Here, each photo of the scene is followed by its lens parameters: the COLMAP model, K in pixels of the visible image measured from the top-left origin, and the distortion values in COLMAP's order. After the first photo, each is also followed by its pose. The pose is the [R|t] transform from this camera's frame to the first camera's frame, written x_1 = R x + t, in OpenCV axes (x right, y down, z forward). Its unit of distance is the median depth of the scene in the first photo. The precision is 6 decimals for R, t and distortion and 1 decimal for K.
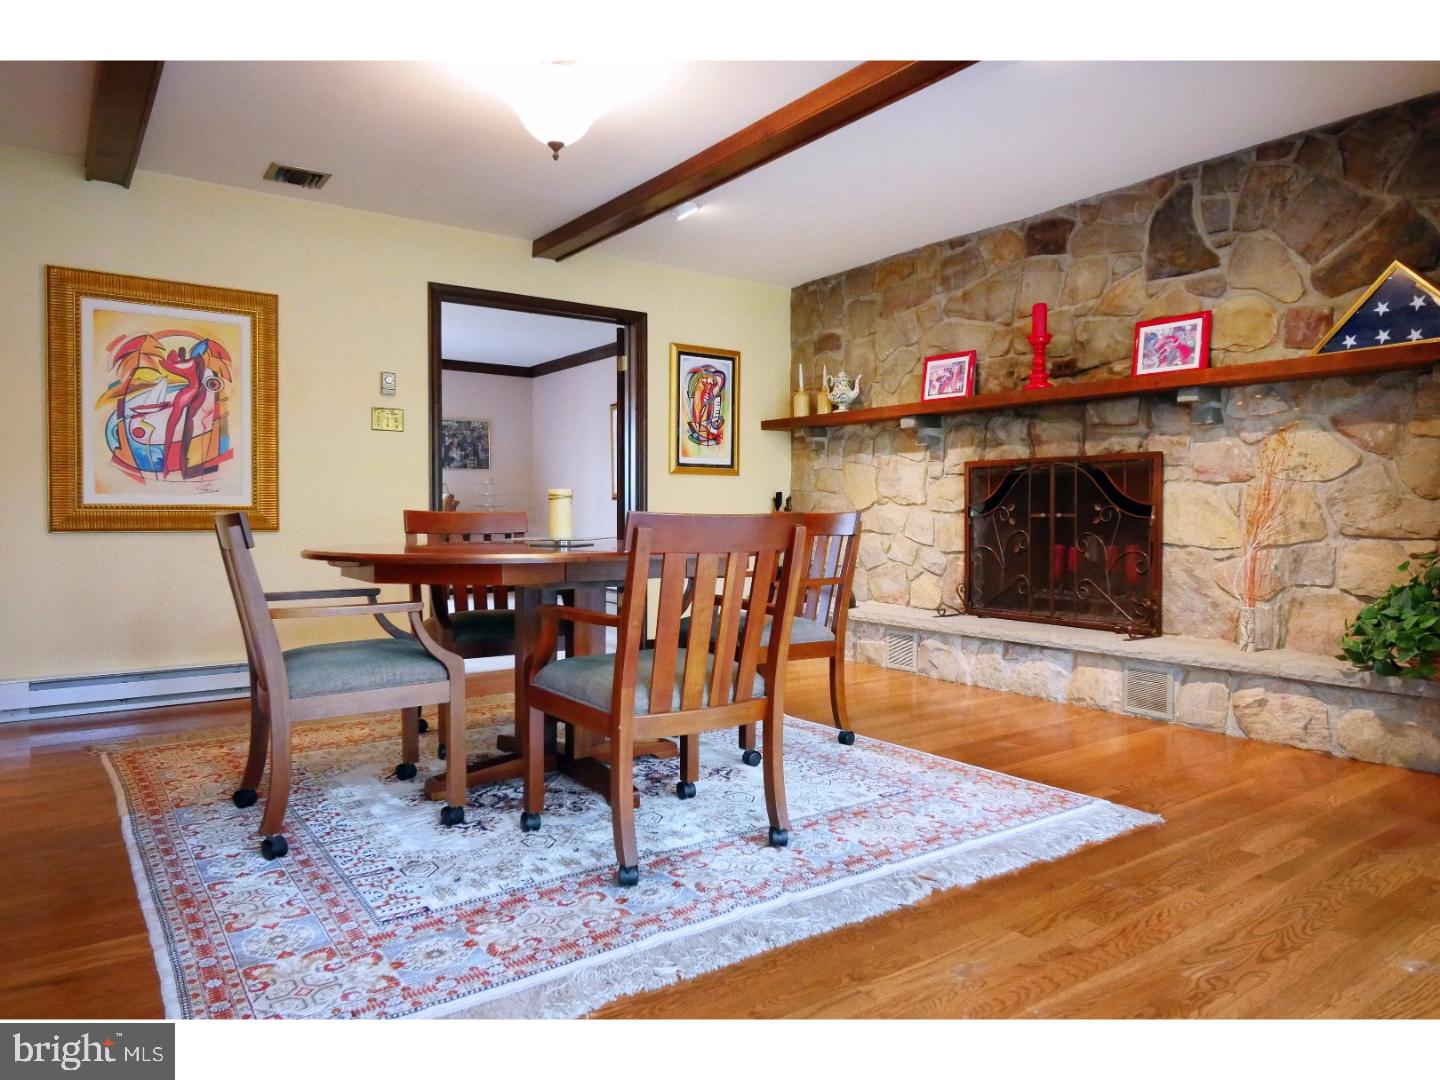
lens RADIAL K [[982.7, 0, 720.0], [0, 982.7, 540.0], [0, 0, 1]] dist [0.004927, -0.004425]
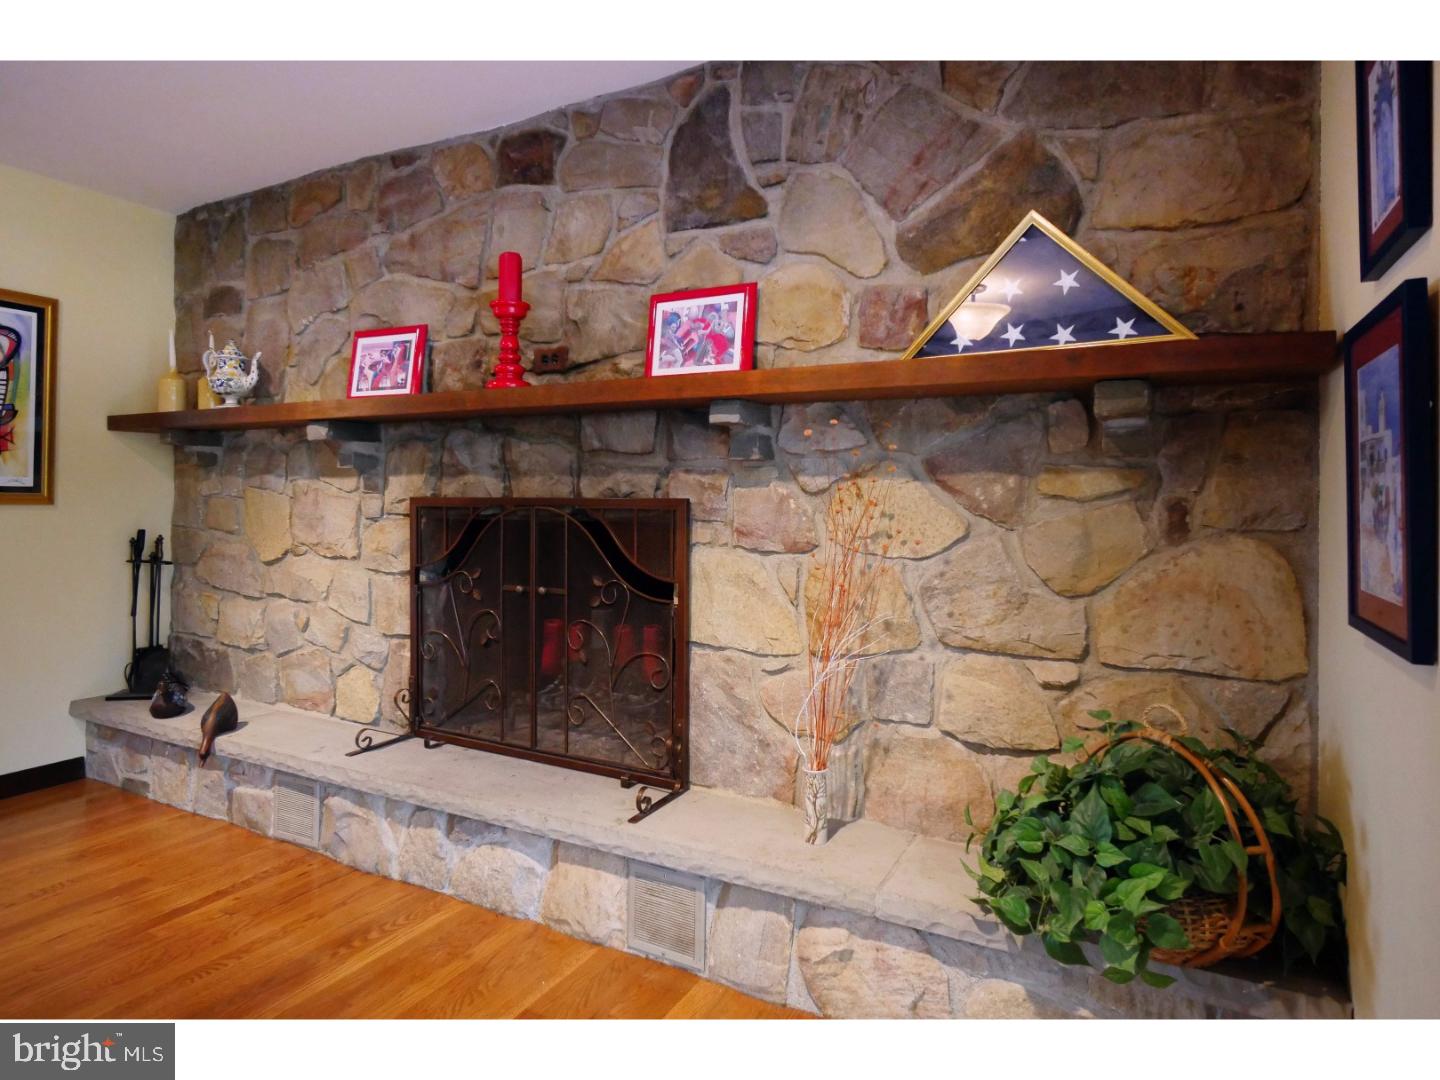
lens RADIAL K [[838.4, 0, 720.0], [0, 838.4, 540.0], [0, 0, 1]] dist [0.003409, 0.000609]
pose [[0.901123, -0.012013, 0.433397, 0.232397], [0.003369, 0.999780, 0.020709, -0.074826], [-0.433550, -0.017201, 0.900965, 0.501253]]
